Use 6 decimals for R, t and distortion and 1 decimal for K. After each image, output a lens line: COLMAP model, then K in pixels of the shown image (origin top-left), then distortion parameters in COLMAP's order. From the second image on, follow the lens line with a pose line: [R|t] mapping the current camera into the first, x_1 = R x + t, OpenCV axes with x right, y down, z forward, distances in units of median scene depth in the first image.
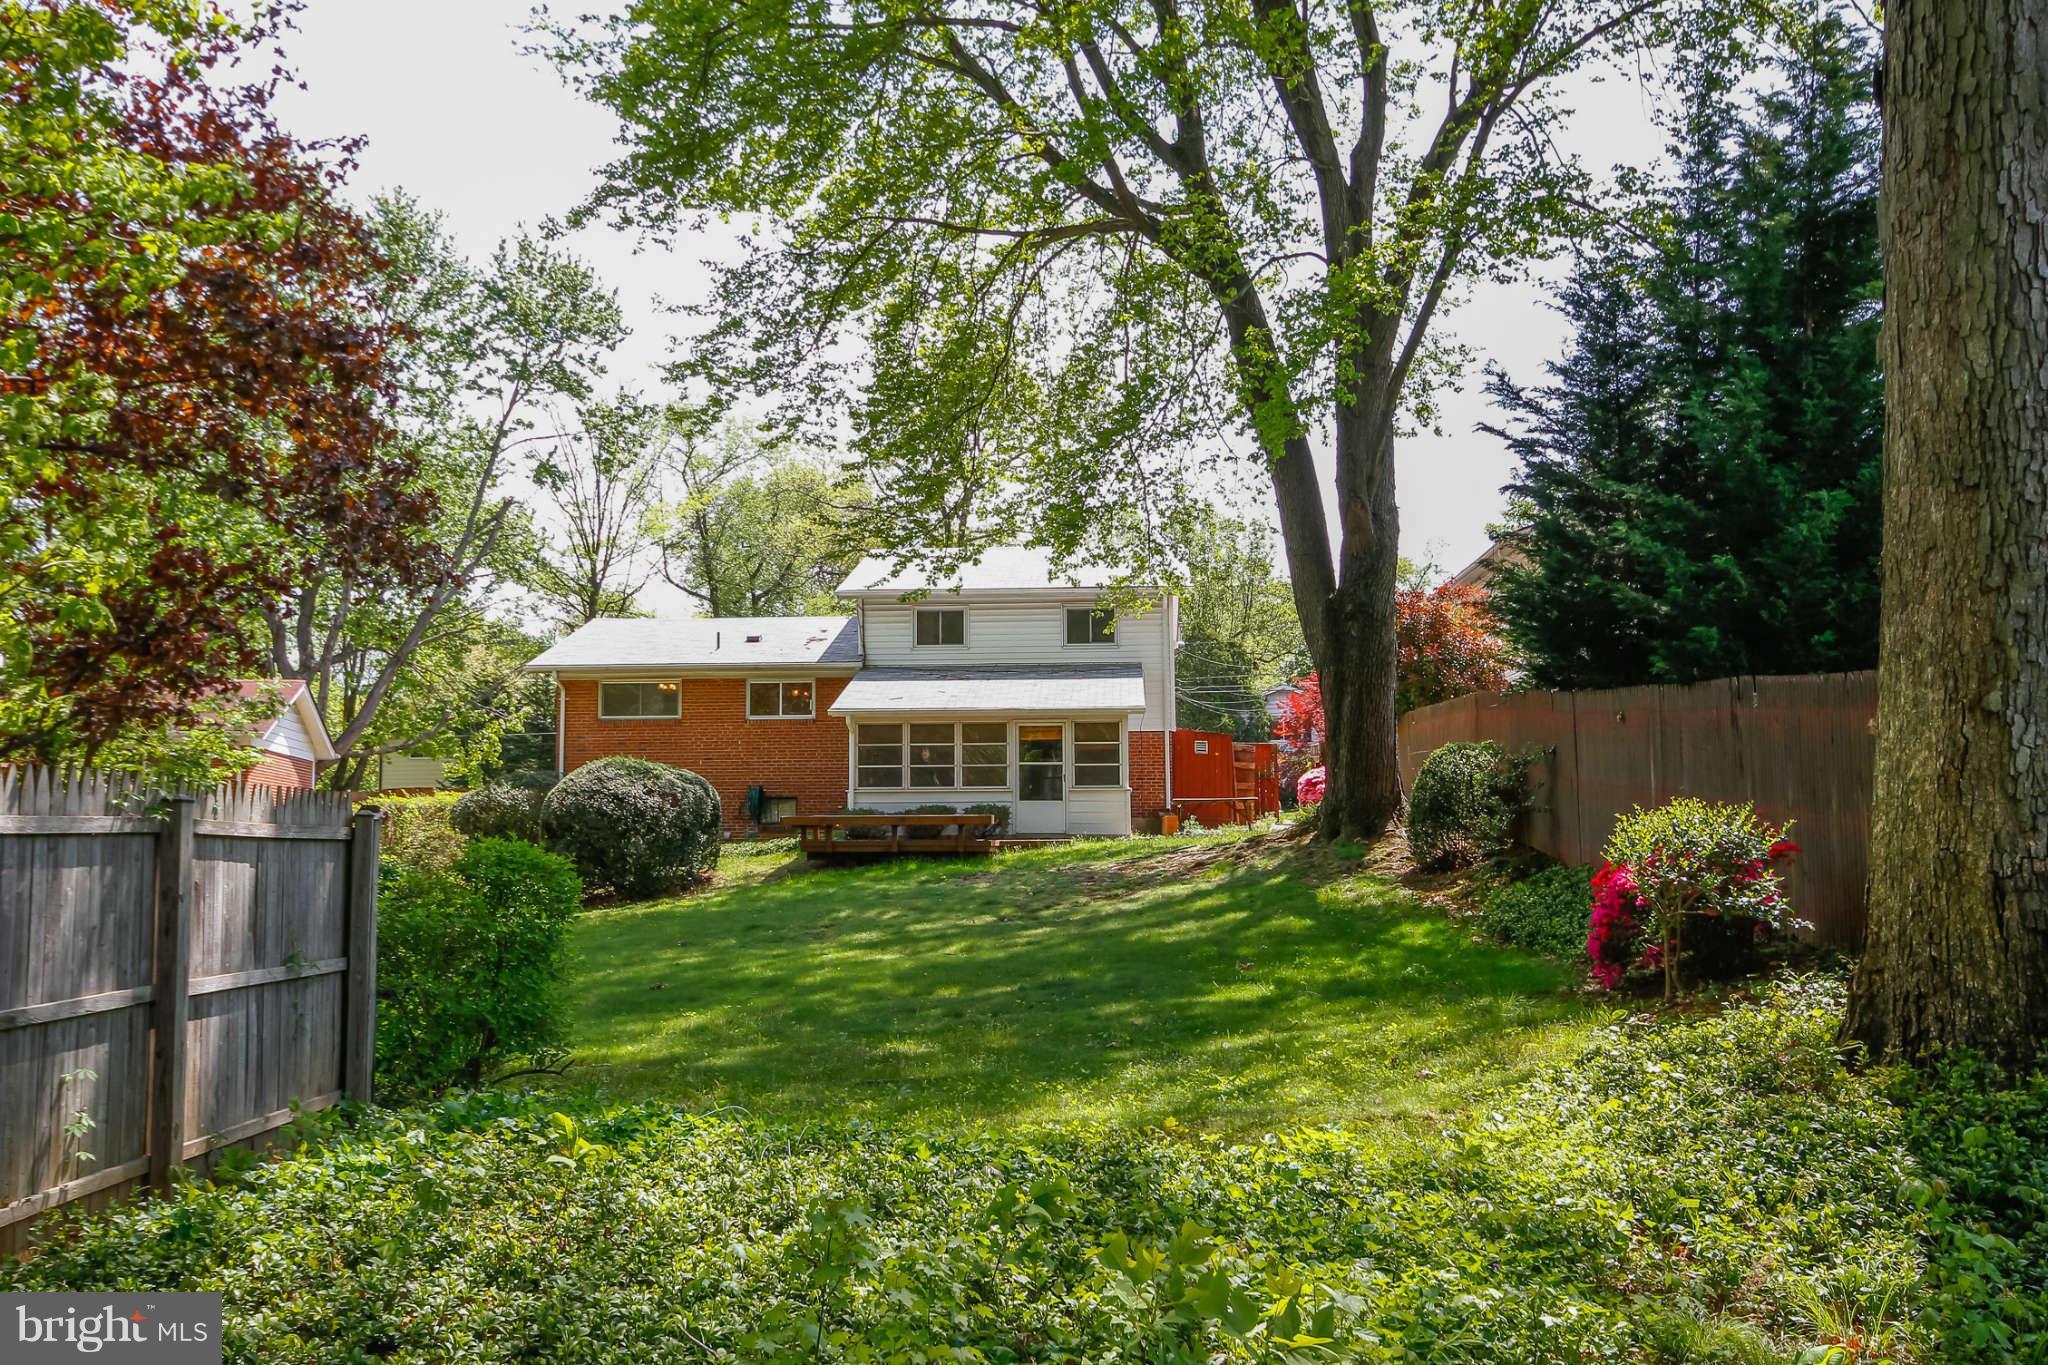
lens RADIAL K [[944.5, 0, 1027.0], [0, 944.5, 698.2], [0, 0, 1]] dist [0.002986, 0.000531]
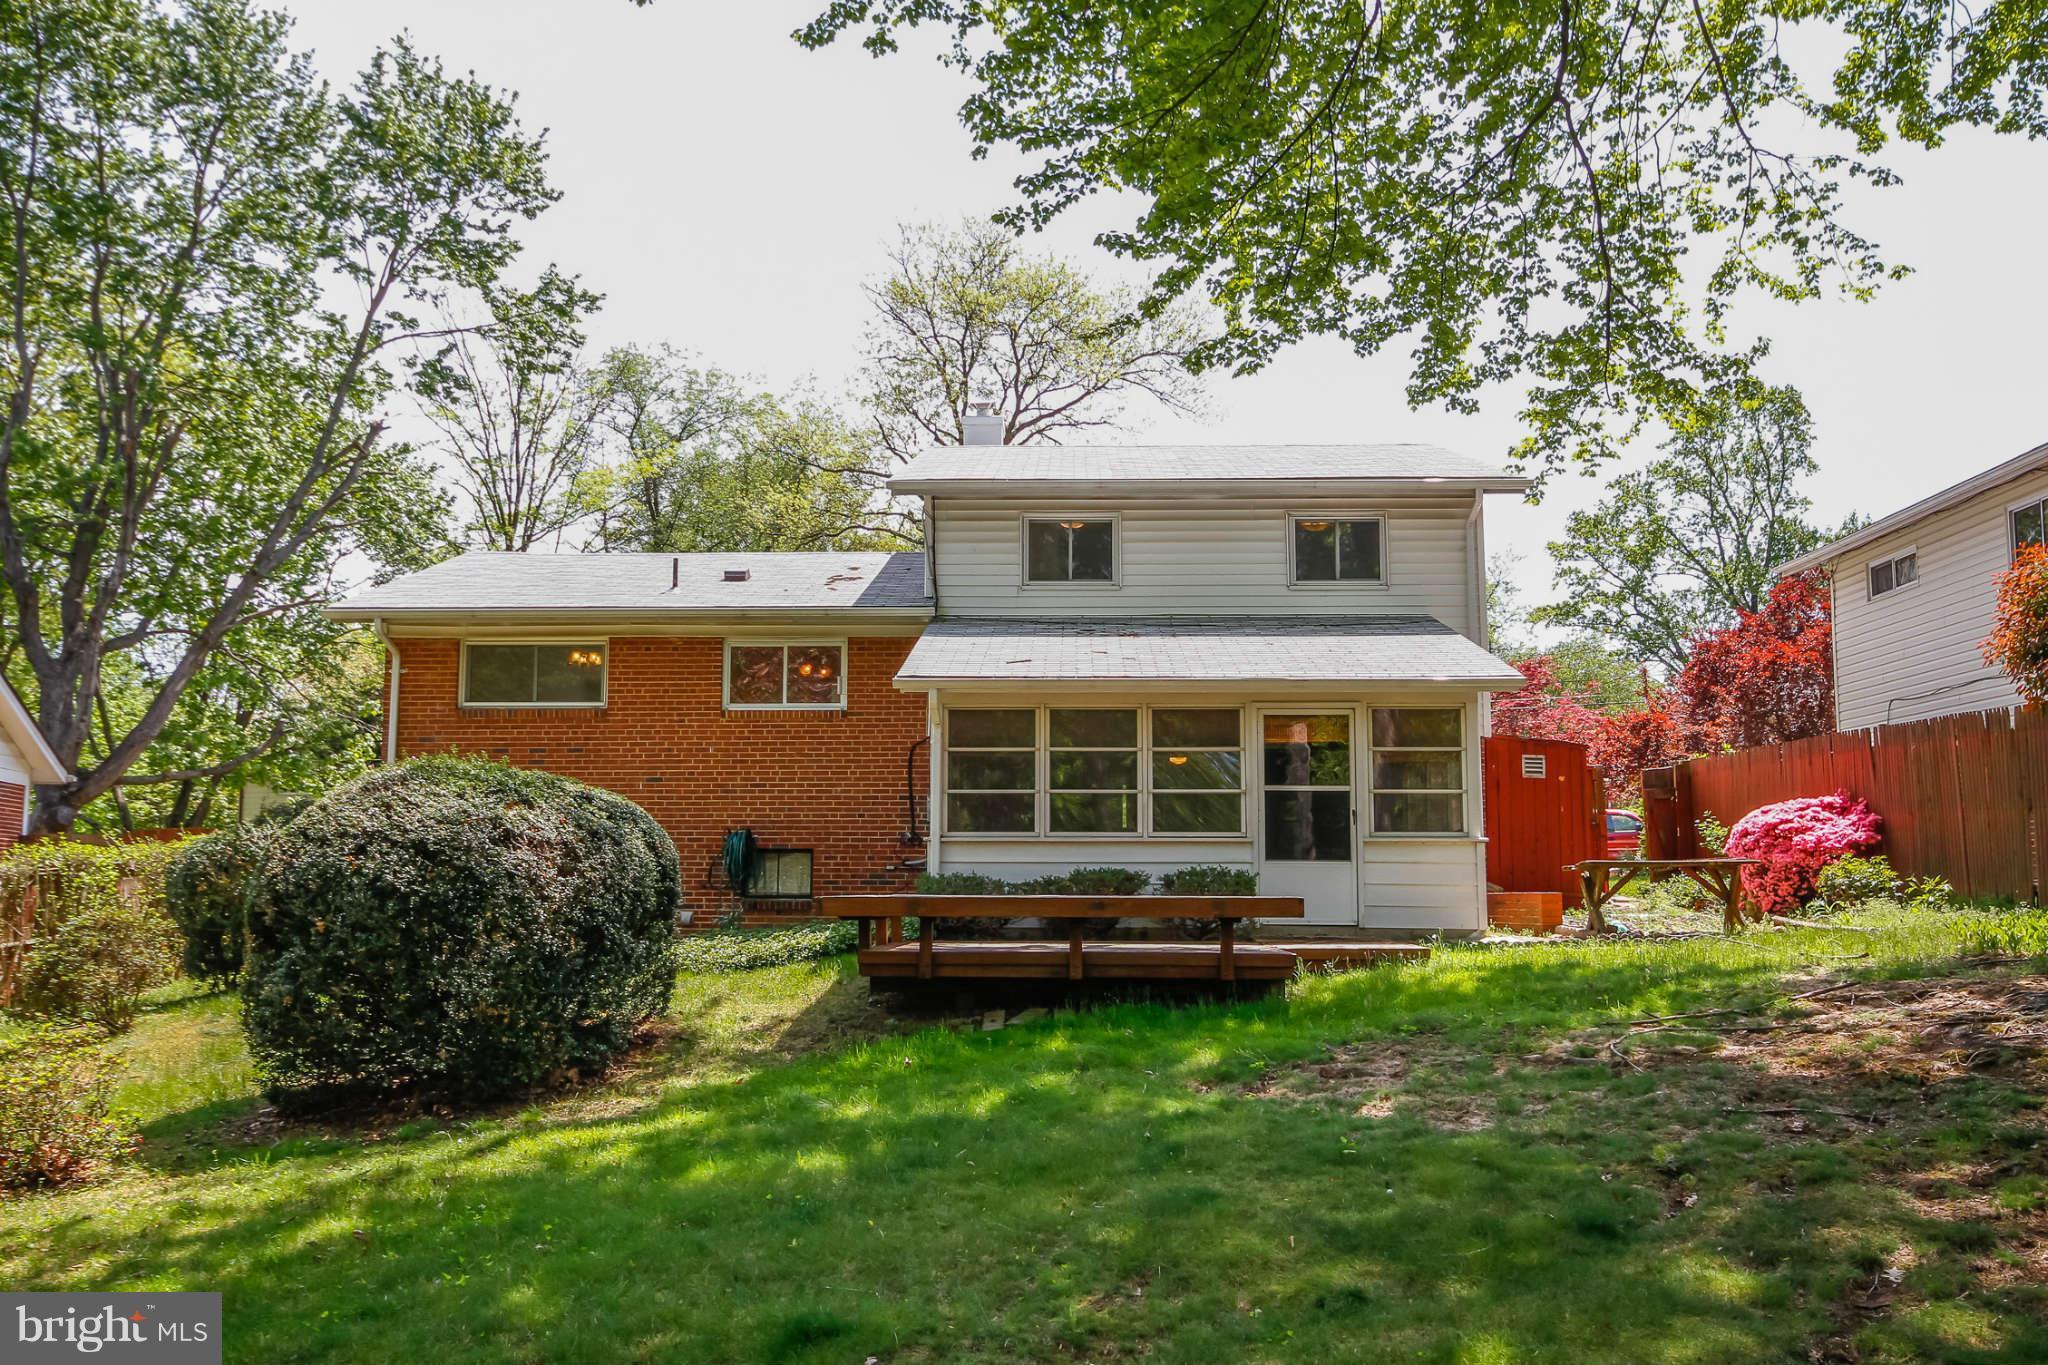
lens RADIAL K [[1026.2, 0, 1021.9], [0, 1026.2, 714.0], [0, 0, 1]] dist [-0.003059, -0.000329]
pose [[0.999811, 0.009794, 0.016816, -0.137927], [-0.009357, 0.999621, -0.025909, 0.041396], [-0.017063, 0.025747, 0.999523, 0.412409]]
